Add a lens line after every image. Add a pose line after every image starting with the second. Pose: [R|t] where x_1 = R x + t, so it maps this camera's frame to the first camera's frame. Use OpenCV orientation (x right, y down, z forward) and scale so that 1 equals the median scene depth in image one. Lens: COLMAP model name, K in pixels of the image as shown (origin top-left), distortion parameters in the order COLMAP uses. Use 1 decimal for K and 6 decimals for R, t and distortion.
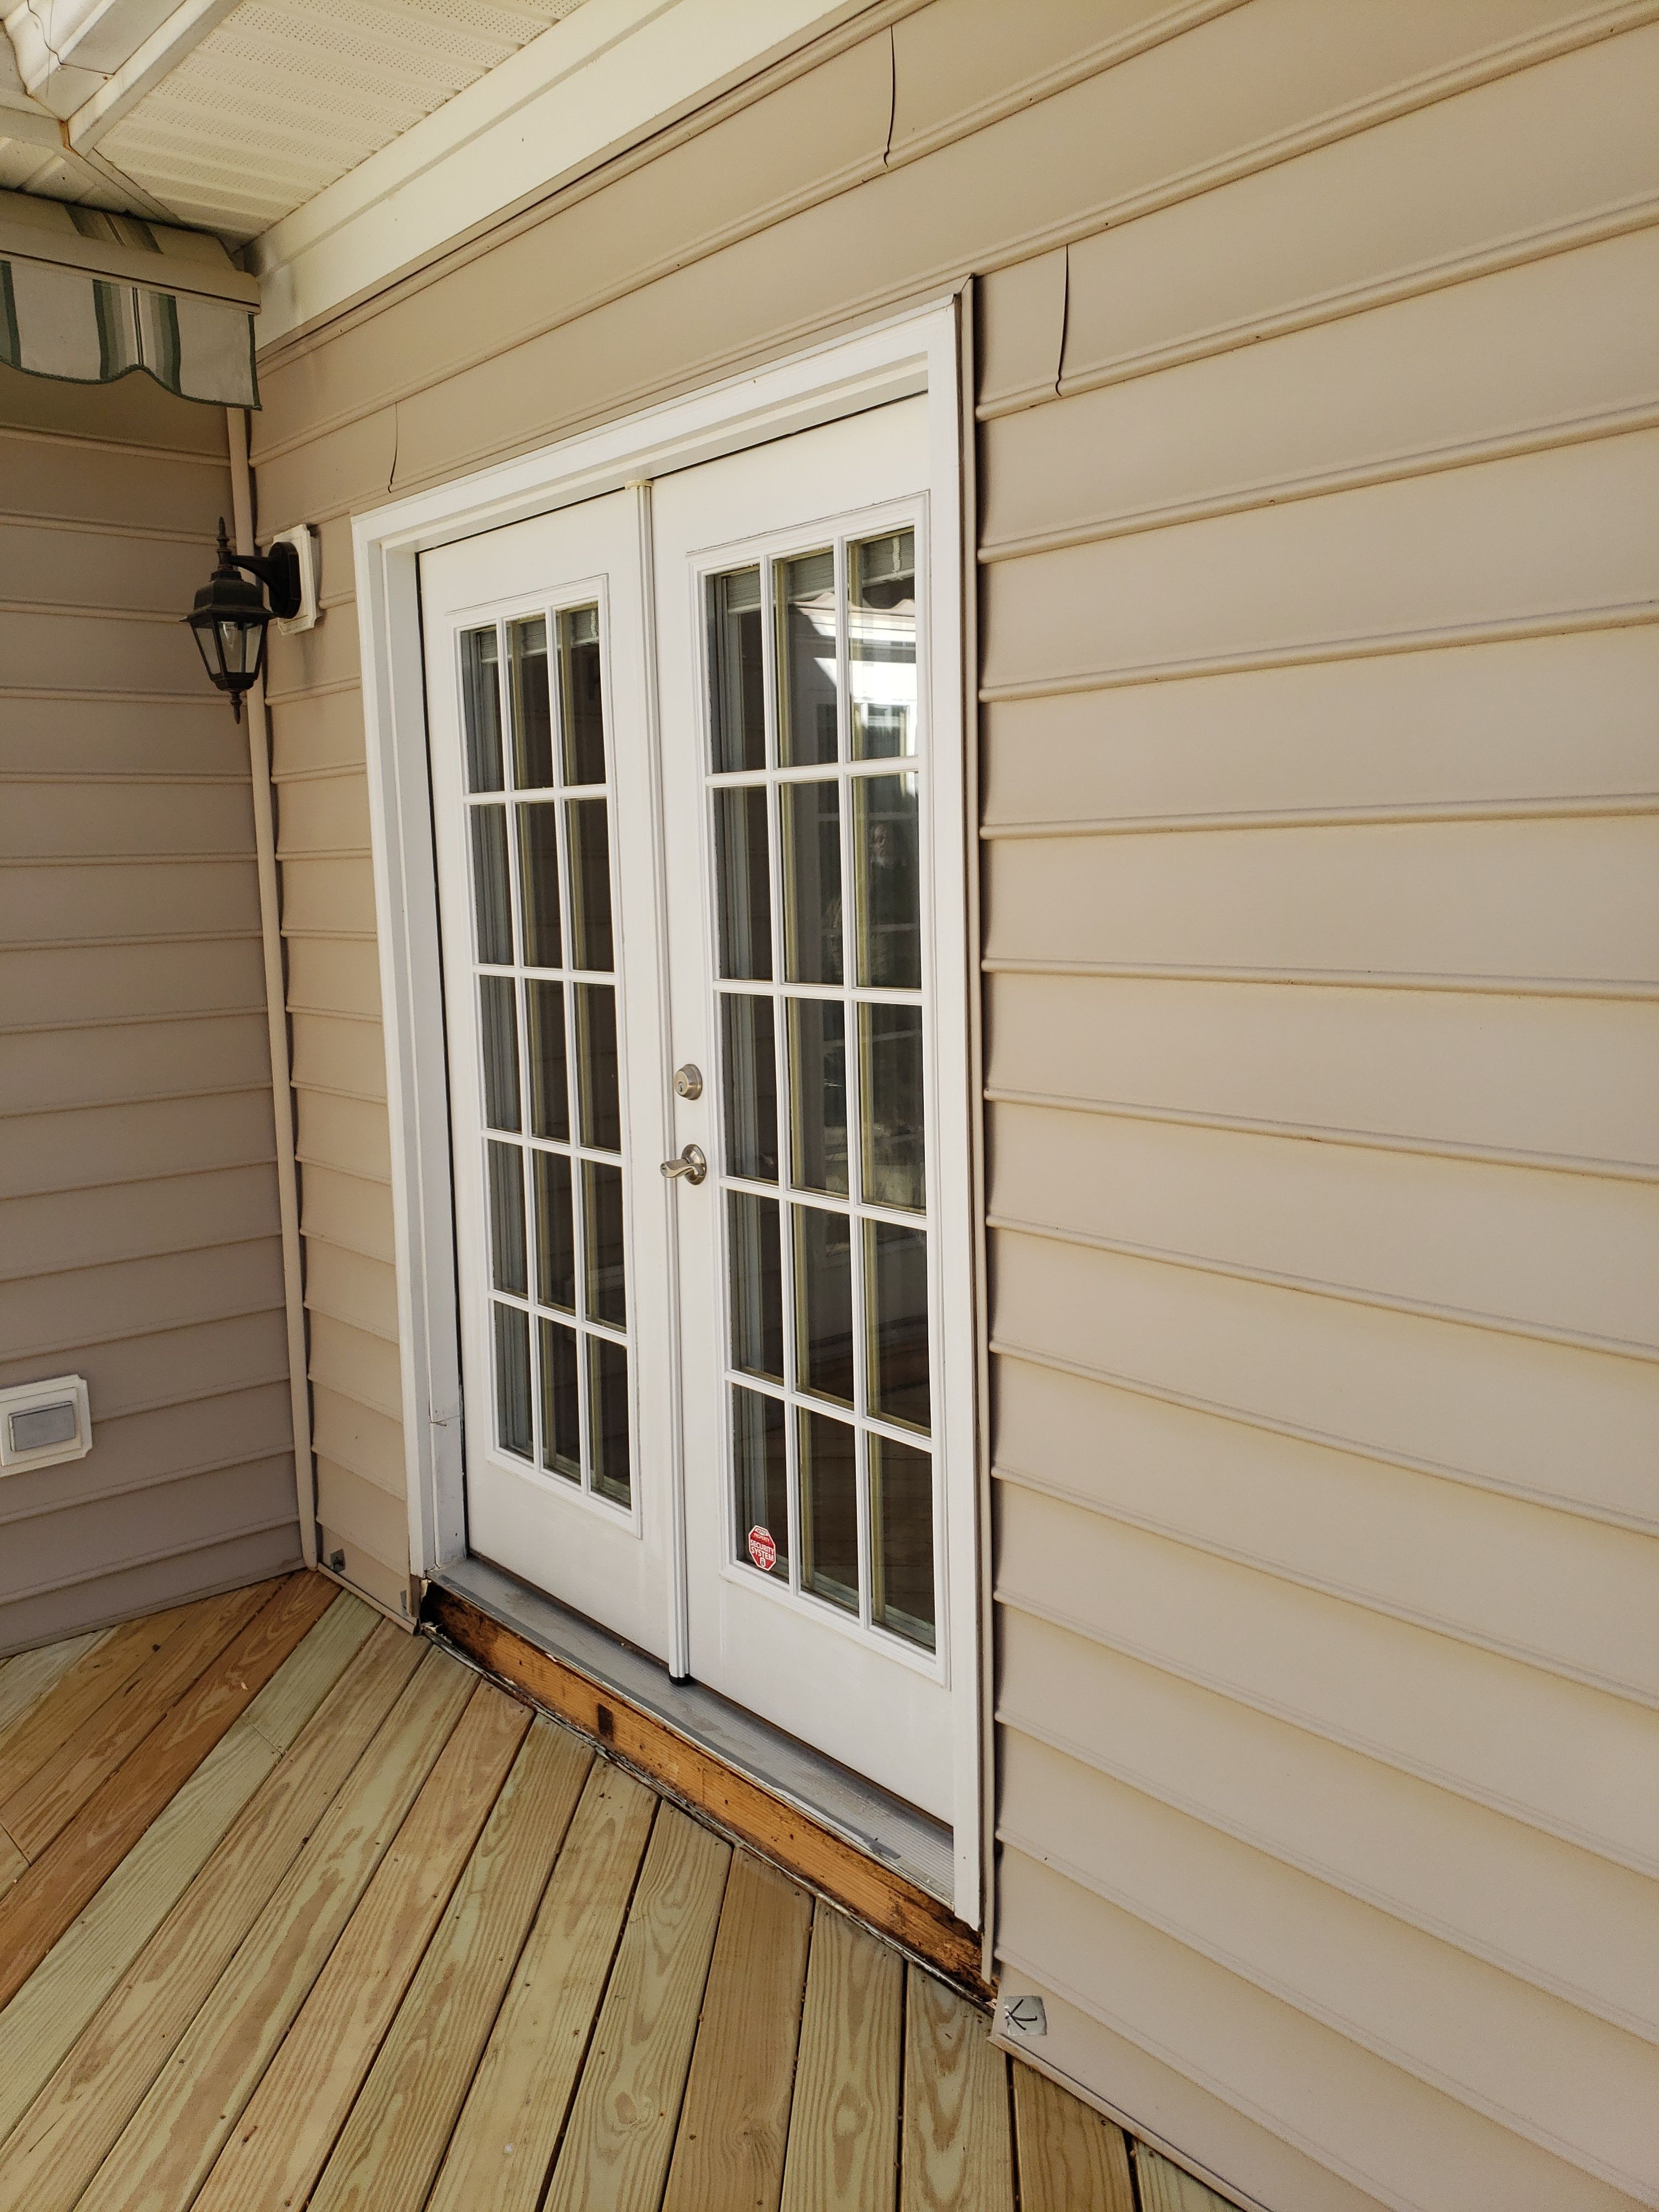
lens RADIAL K [[1751.8, 0, 826.7], [0, 1751.8, 1087.1], [0, 0, 1]] dist [0.010093, 0.017606]
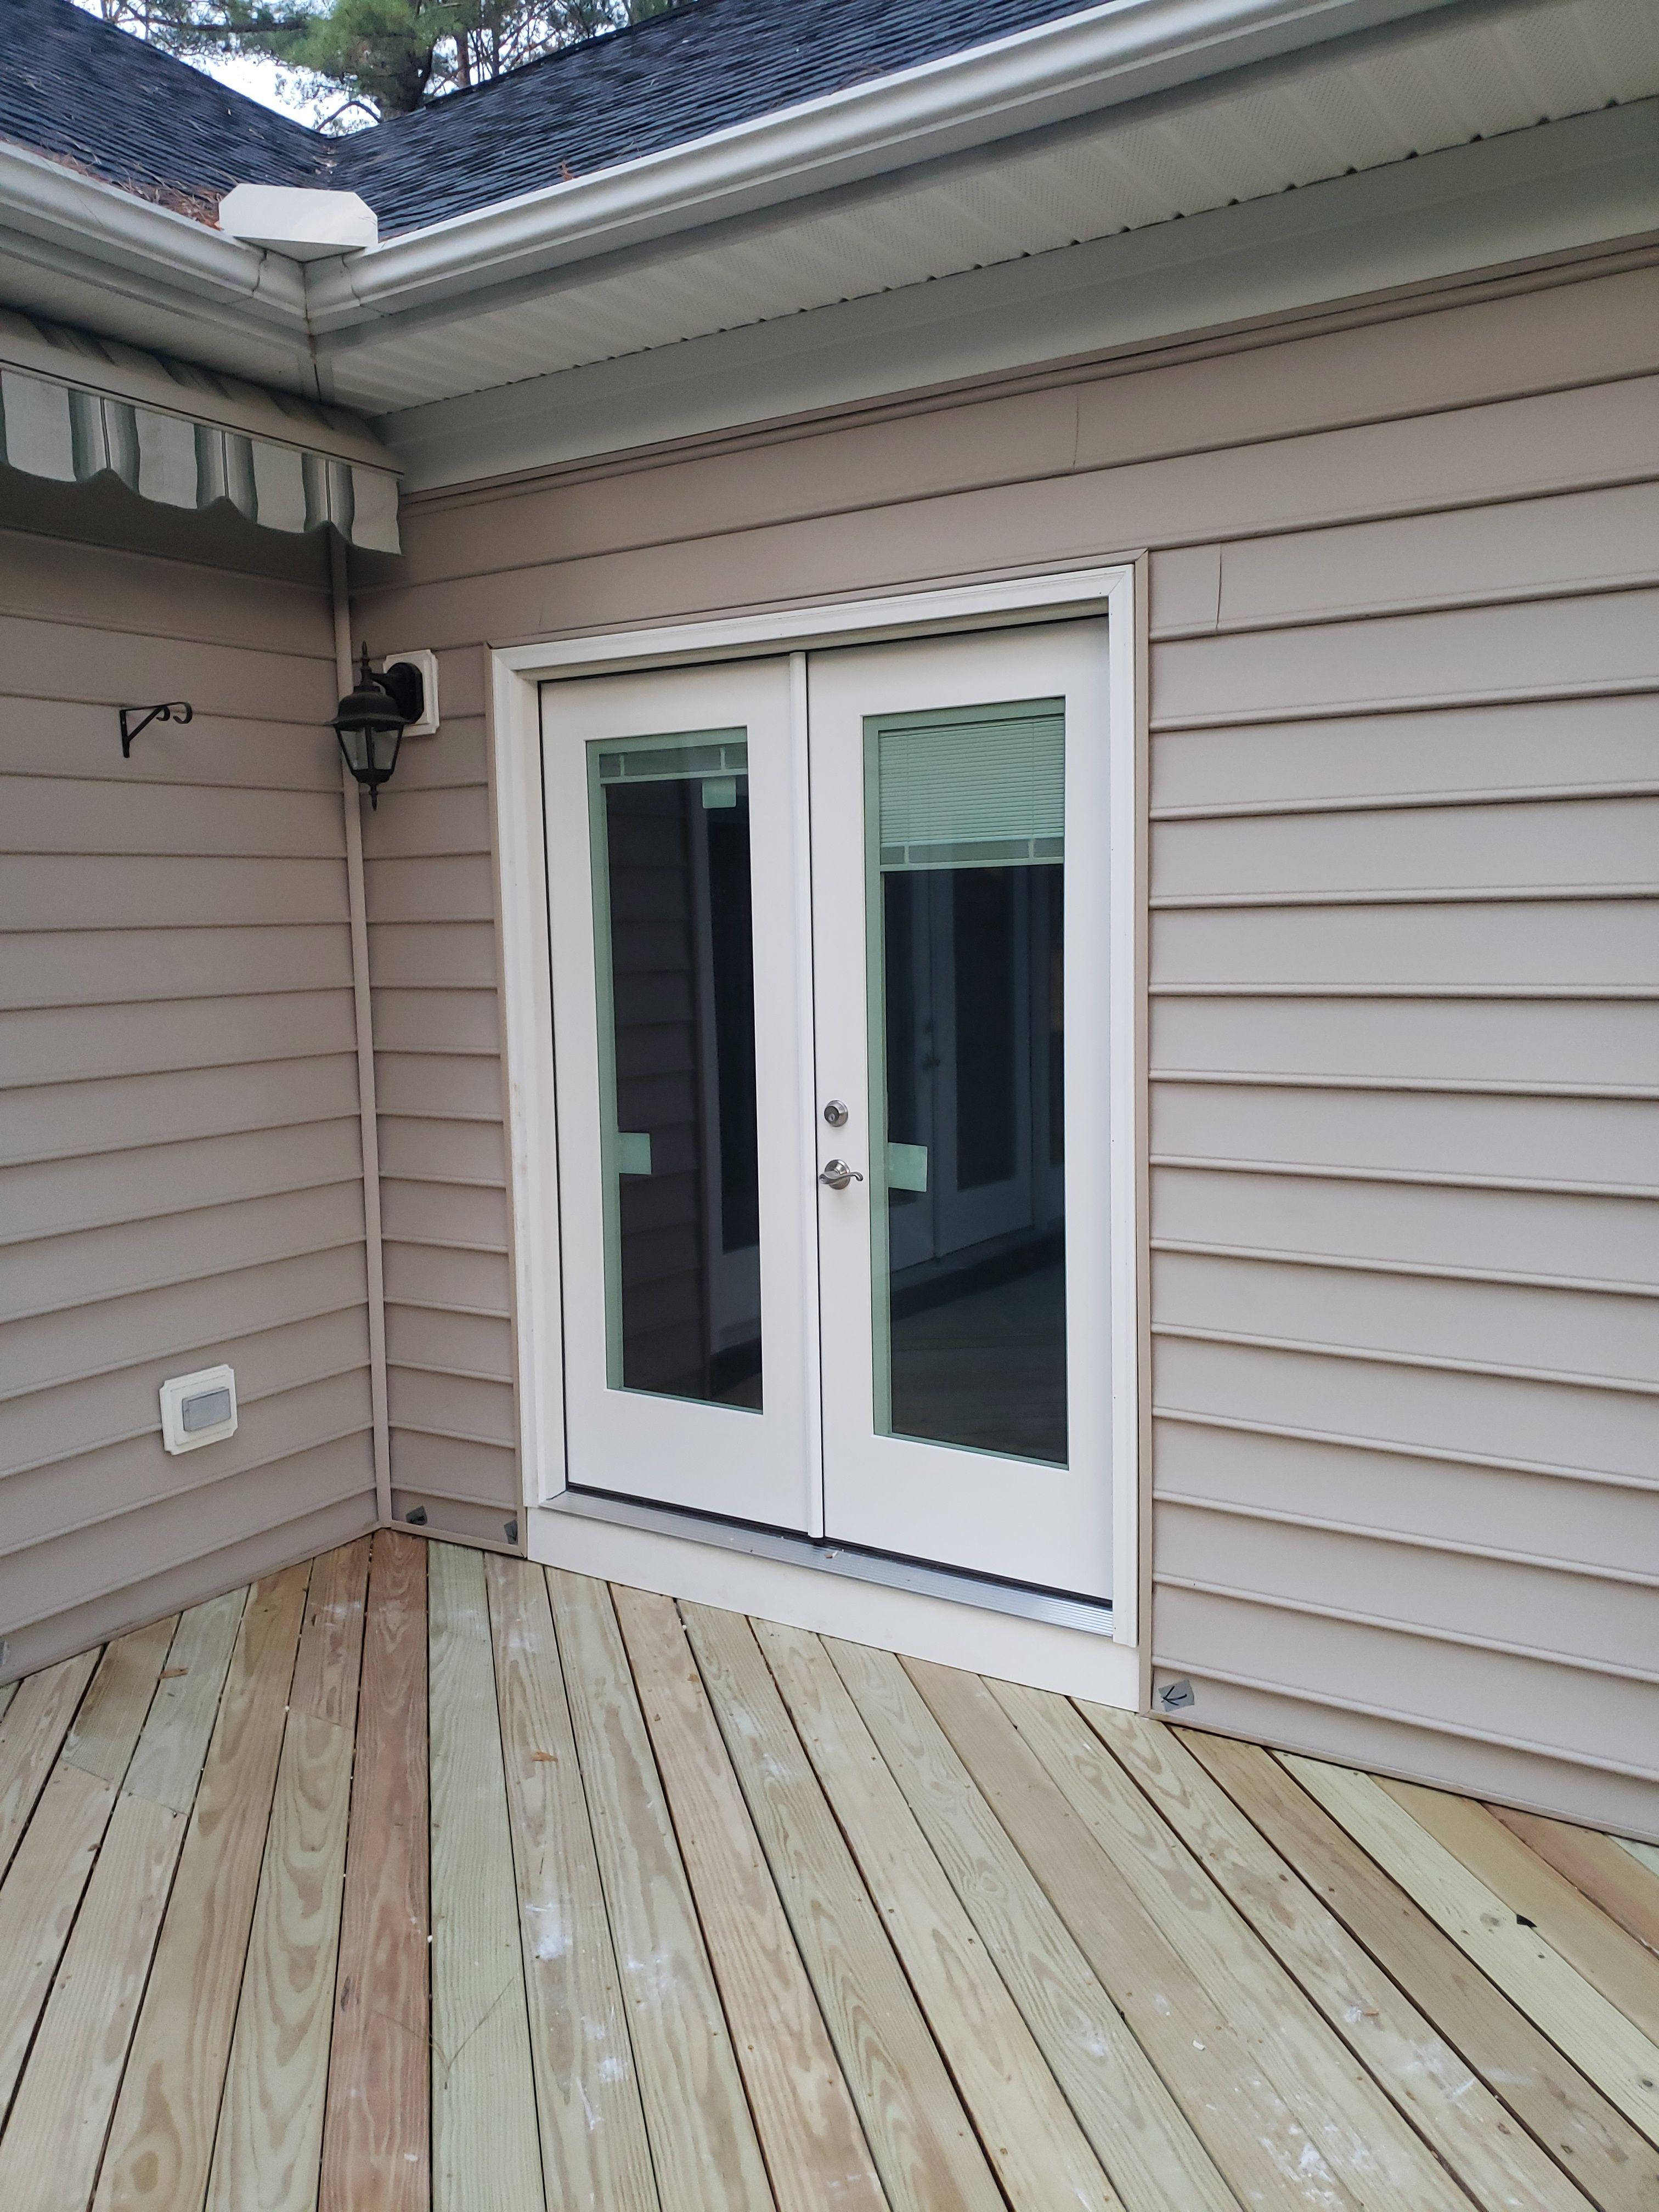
lens RADIAL K [[1751.8, 0, 818.2], [0, 1751.8, 1097.1], [0, 0, 1]] dist [0.010093, 0.017606]
pose [[0.958654, -0.029718, 0.283018, -0.433787], [0.036730, 0.999135, -0.019501, 0.027637], [-0.282194, 0.029090, 0.958916, -0.265649]]
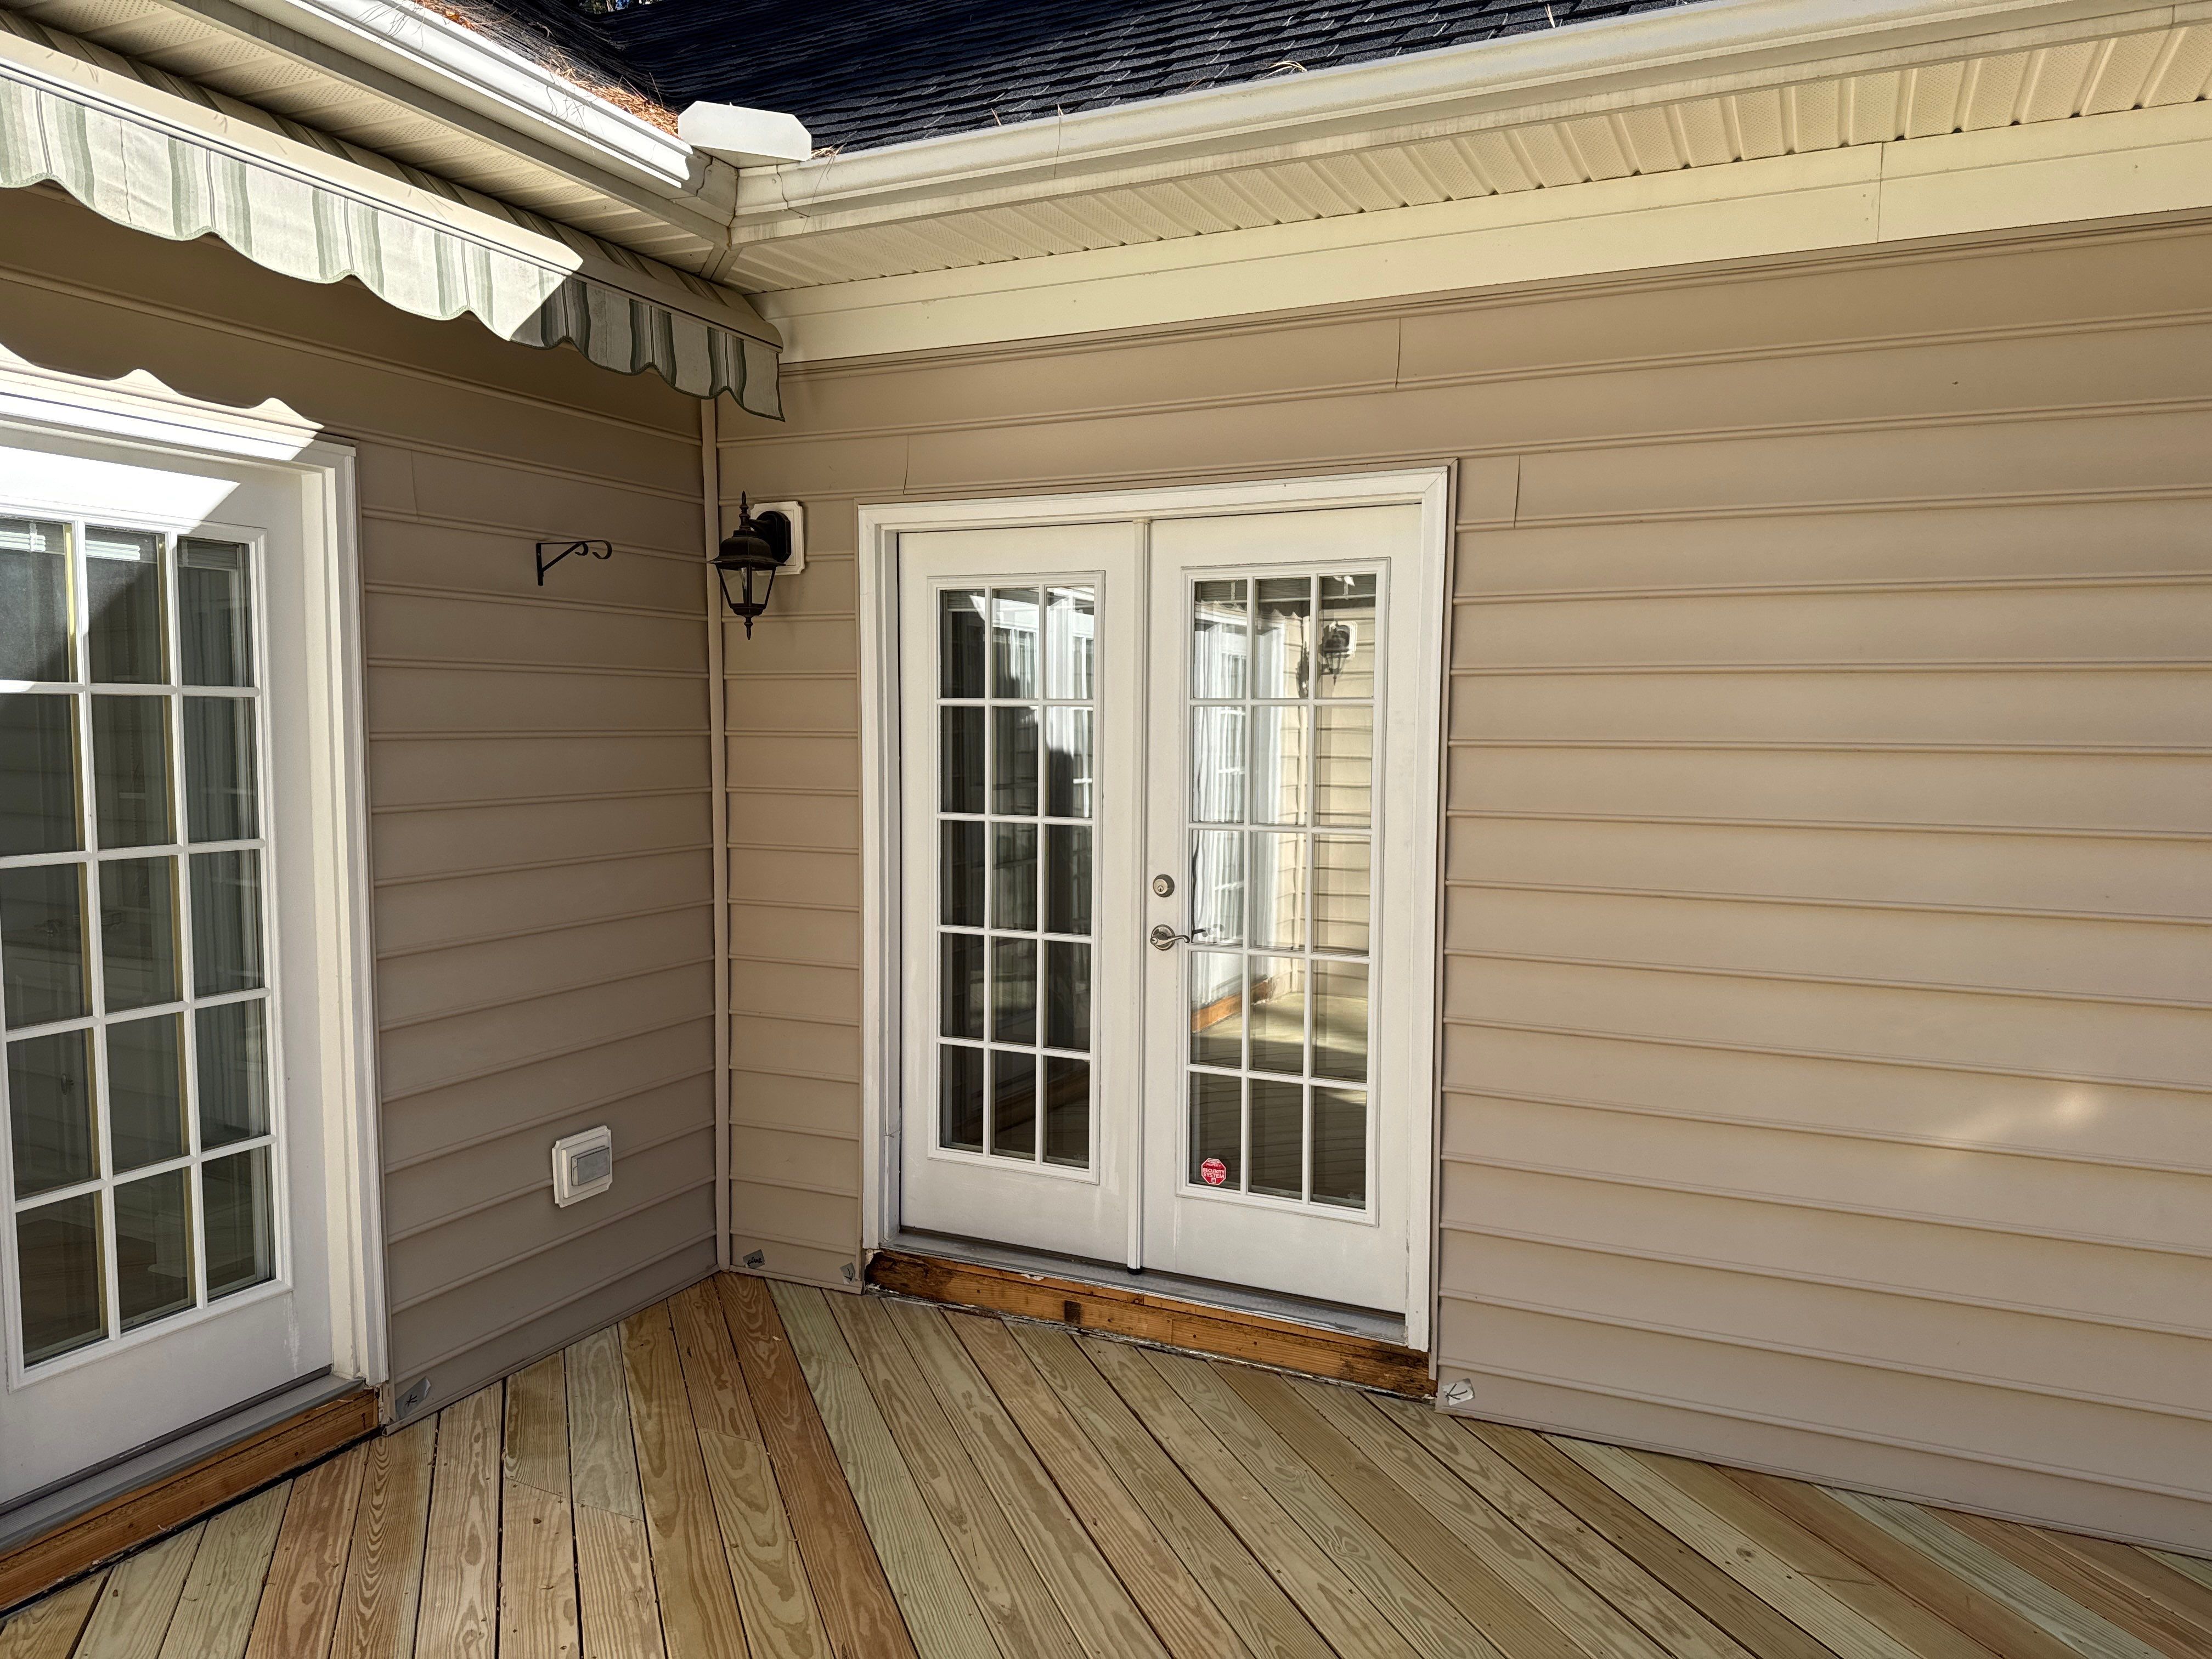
lens RADIAL K [[1575.3, 0, 1110.9], [0, 1575.3, 863.5], [0, 0, 1]] dist [0.035901, -0.039889]
pose [[0.910924, -0.012854, 0.412375, -0.655414], [0.026783, 0.999249, -0.028015, 0.013382], [-0.411705, 0.036564, 0.910583, -0.270179]]
